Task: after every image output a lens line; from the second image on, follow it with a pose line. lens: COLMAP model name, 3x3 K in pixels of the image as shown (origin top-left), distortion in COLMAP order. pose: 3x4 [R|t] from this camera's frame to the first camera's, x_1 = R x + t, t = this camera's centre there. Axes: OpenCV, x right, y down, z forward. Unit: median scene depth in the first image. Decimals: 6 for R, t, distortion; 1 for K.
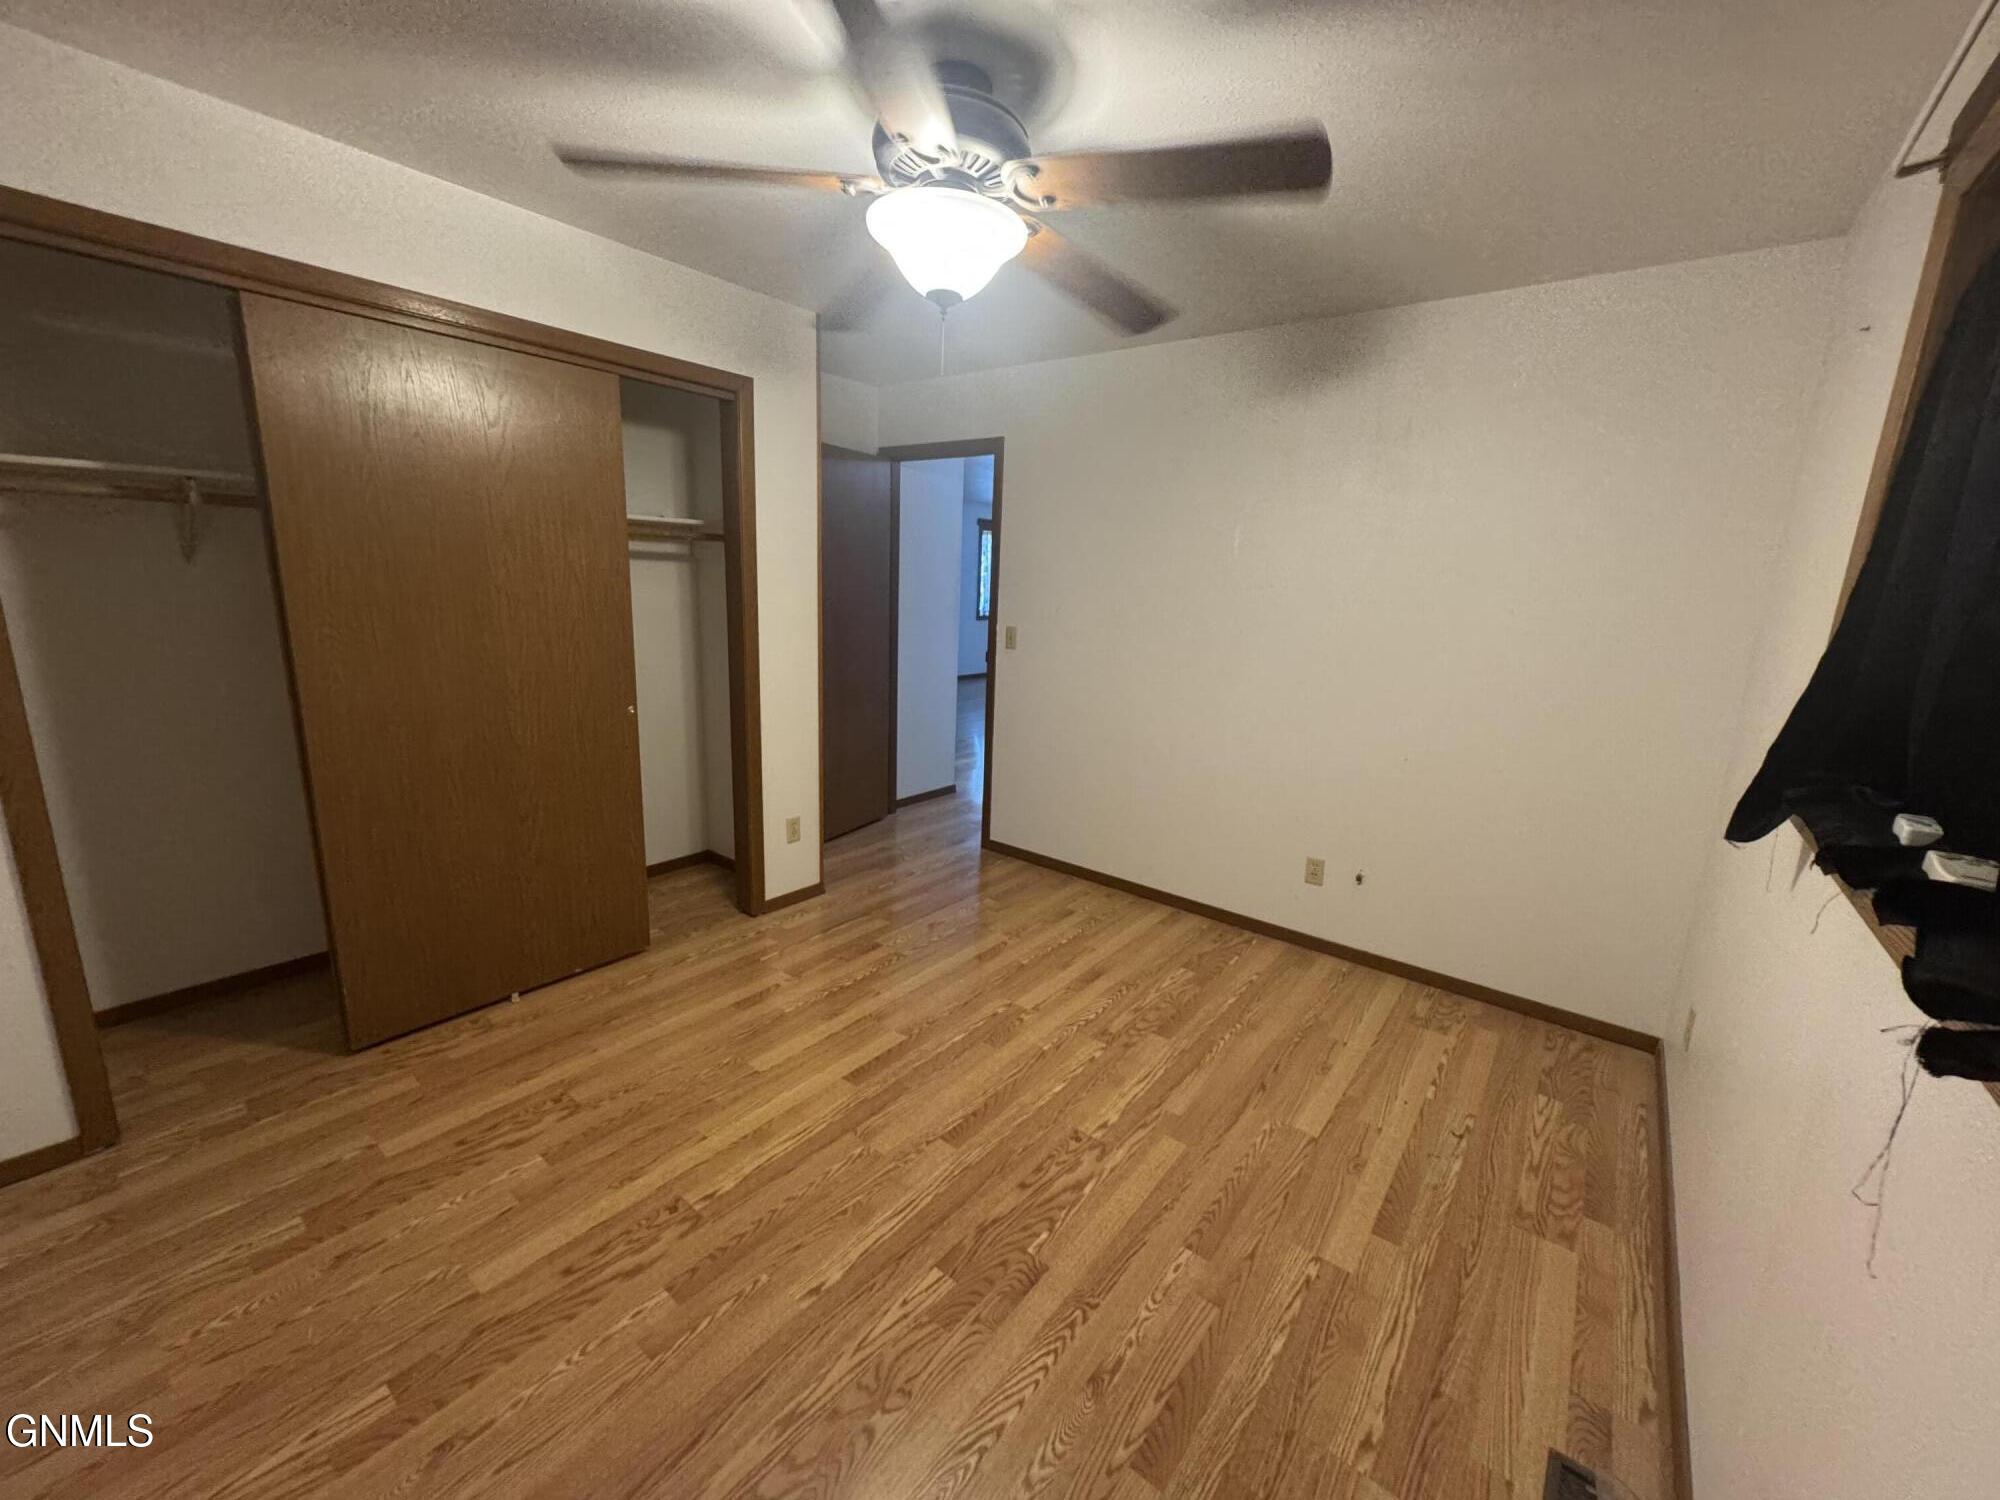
lens RADIAL K [[801.3, 0, 1000.0], [0, 801.3, 750.0], [0, 0, 1]] dist [0.001444, 0.000056]
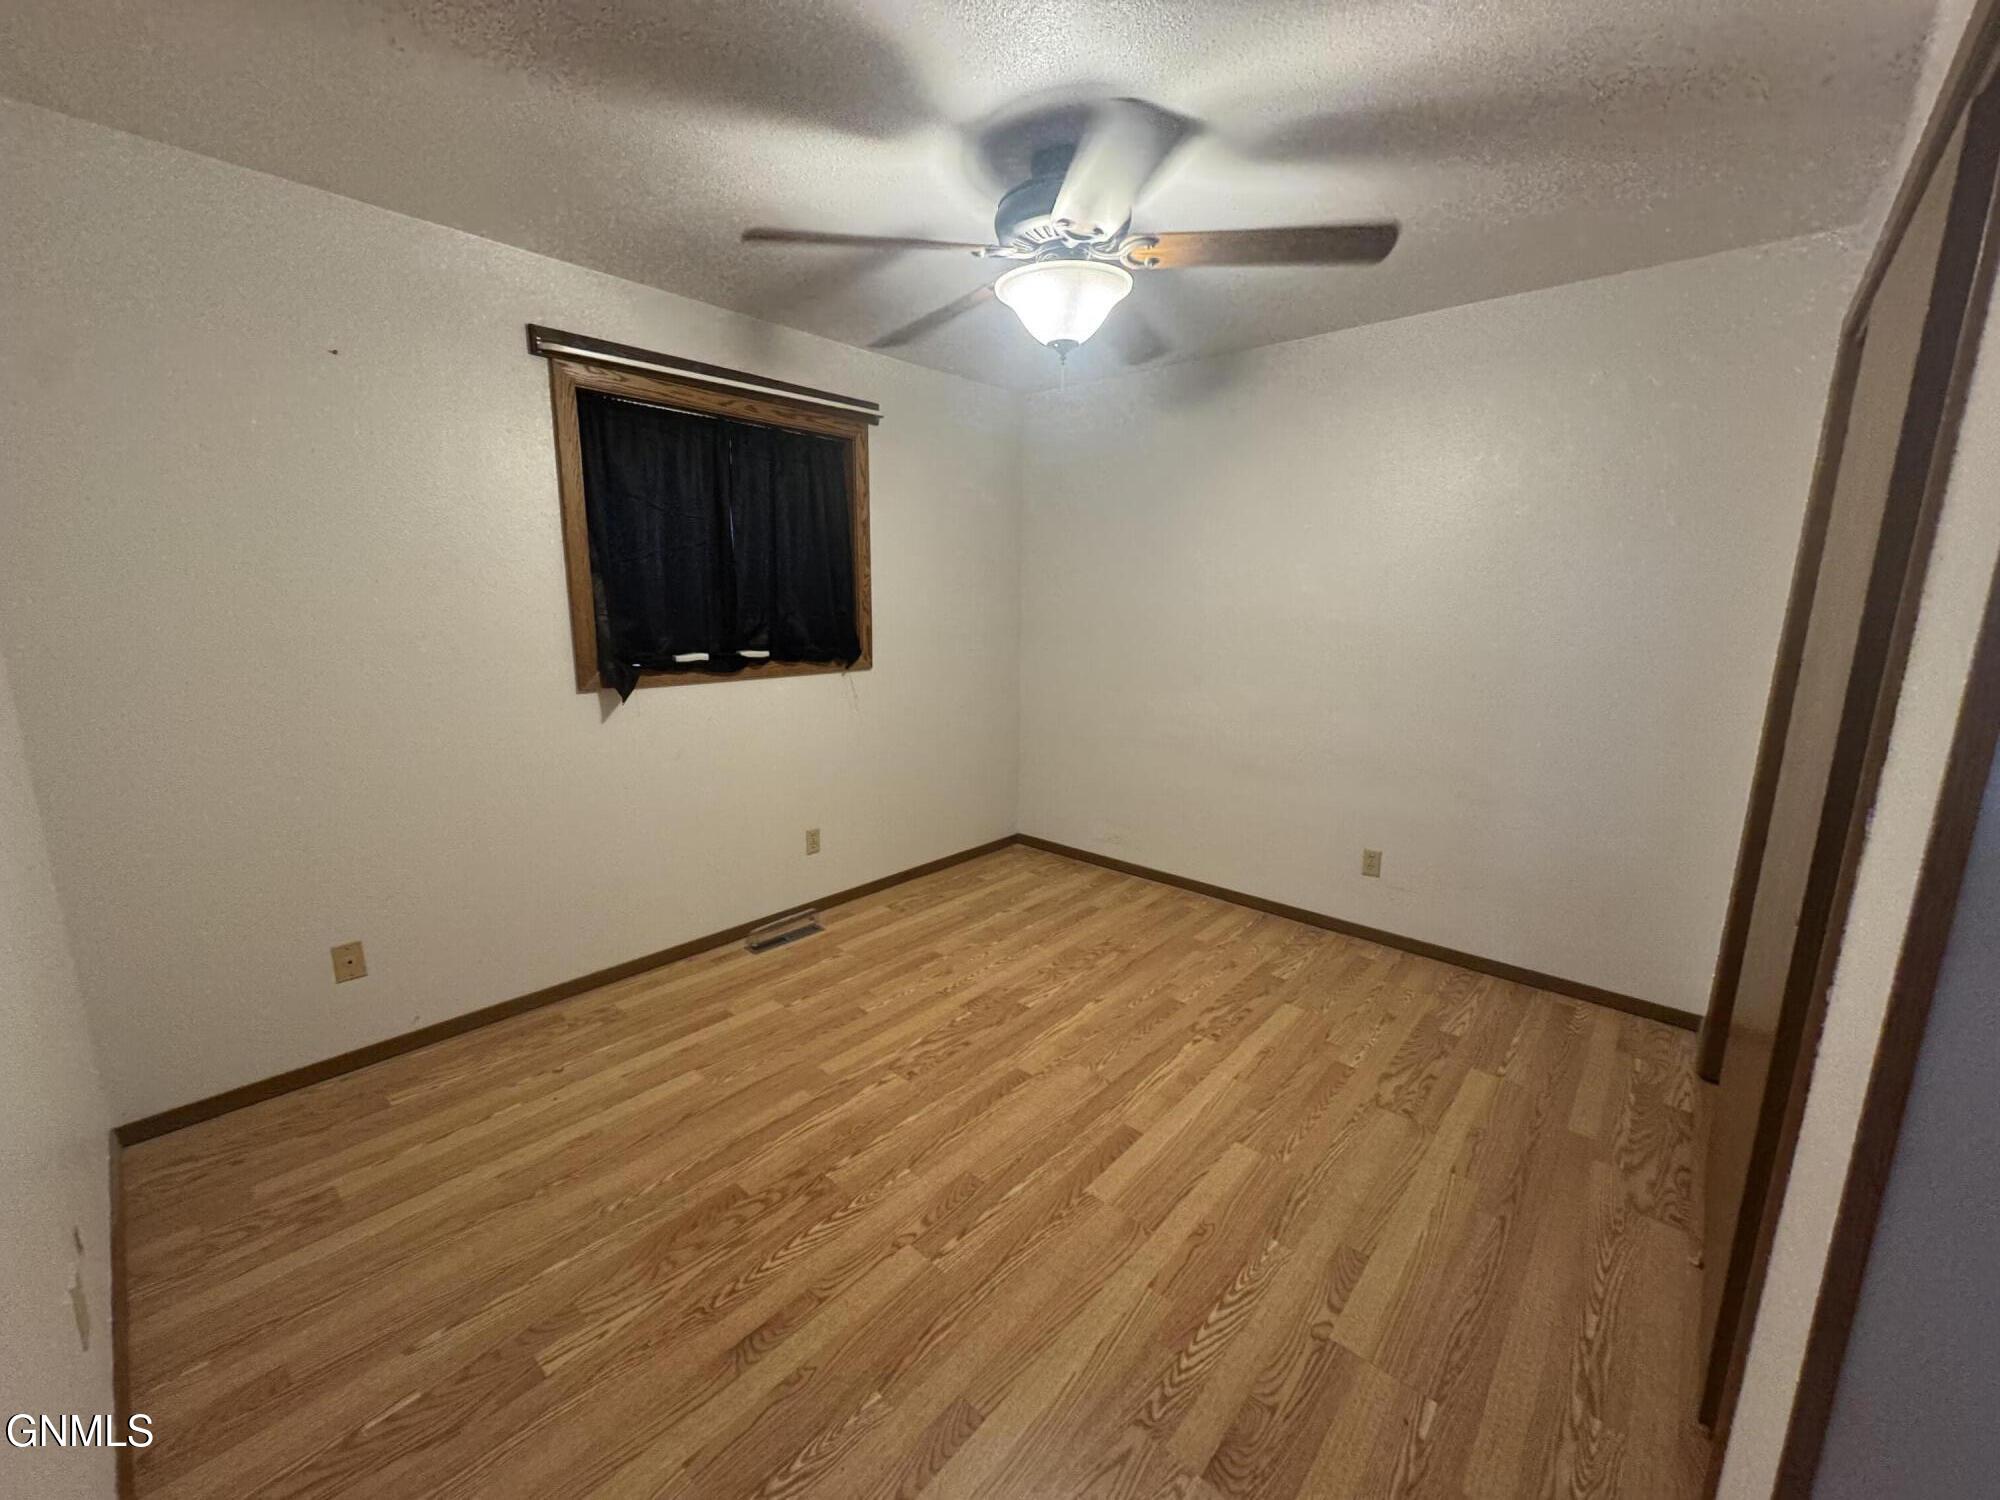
lens RADIAL K [[801.3, 0, 1000.0], [0, 801.3, 750.0], [0, 0, 1]] dist [0.001444, 0.000056]
pose [[-0.996443, -0.063093, 0.055862, -0.063156], [-0.035830, 0.917202, 0.396807, -0.385580], [-0.076272, 0.393395, -0.916200, 1.843593]]
